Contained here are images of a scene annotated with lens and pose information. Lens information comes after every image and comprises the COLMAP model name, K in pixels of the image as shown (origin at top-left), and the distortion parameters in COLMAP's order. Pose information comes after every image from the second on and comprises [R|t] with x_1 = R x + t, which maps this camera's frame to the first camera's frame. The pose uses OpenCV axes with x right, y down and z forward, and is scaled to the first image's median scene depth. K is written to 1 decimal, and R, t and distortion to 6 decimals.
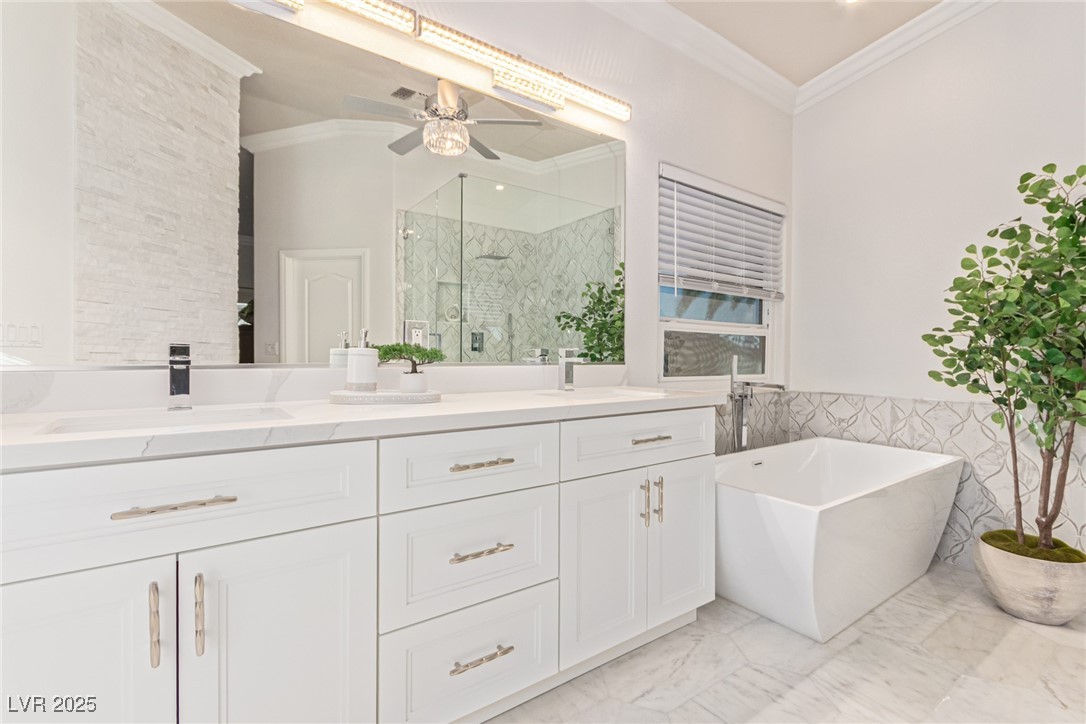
lens RADIAL K [[502.7, 0, 549.8], [0, 502.7, 360.0], [0, 0, 1]] dist [0.004199, -0.000979]
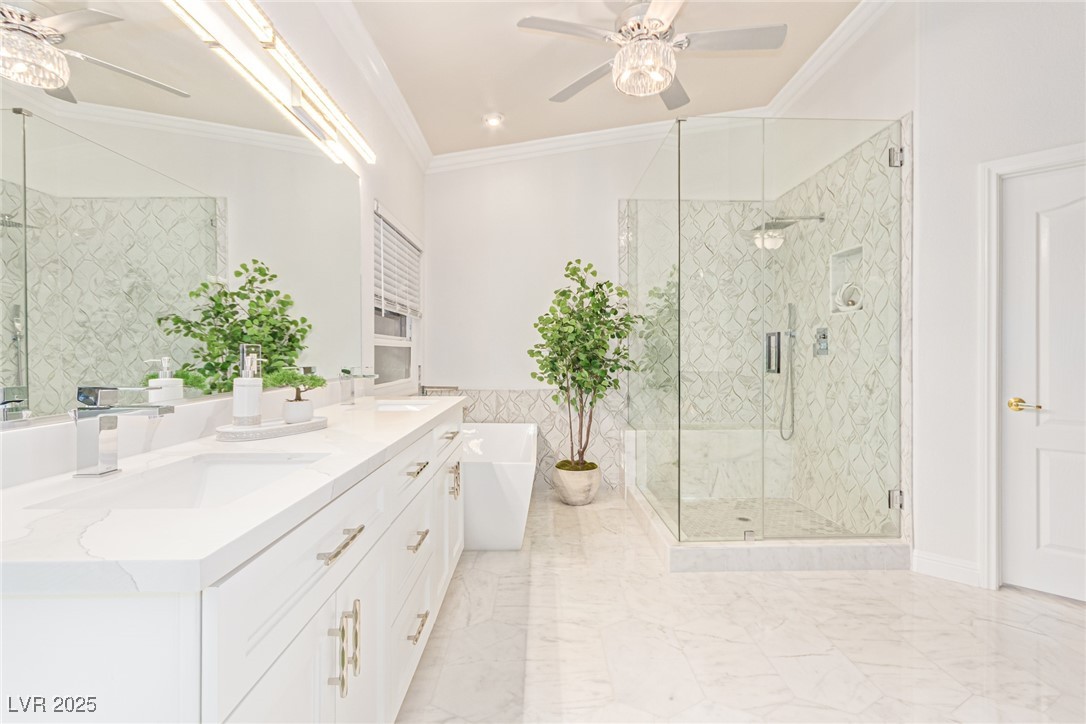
lens RADIAL K [[502.7, 0, 555.8], [0, 502.7, 356.6], [0, 0, 1]] dist [0.004199, -0.000979]
pose [[0.570709, -0.015113, 0.821014, -0.540792], [0.014939, 0.999856, 0.008020, -0.041171], [-0.821017, 0.007688, 0.570852, 0.008929]]
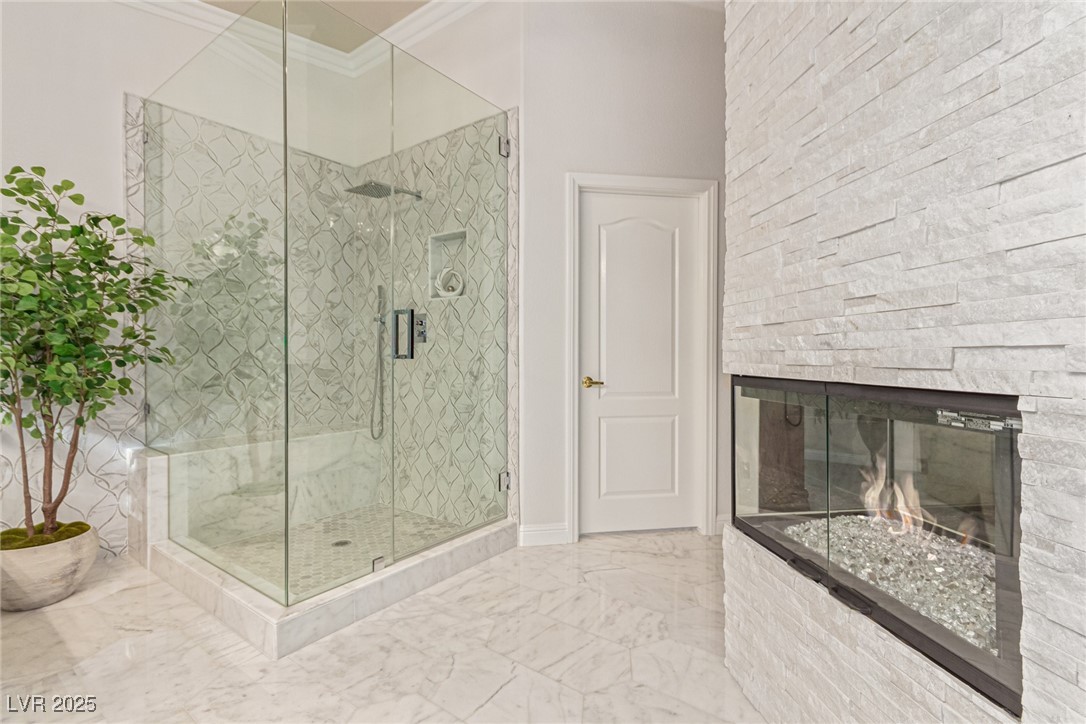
lens RADIAL K [[502.7, 0, 555.9], [0, 502.7, 358.1], [0, 0, 1]] dist [0.004199, -0.000979]
pose [[-0.297655, -0.017859, 0.954507, -0.306888], [0.006708, 0.999761, 0.020798, -0.005462], [-0.954650, 0.012593, -0.297464, 0.269101]]
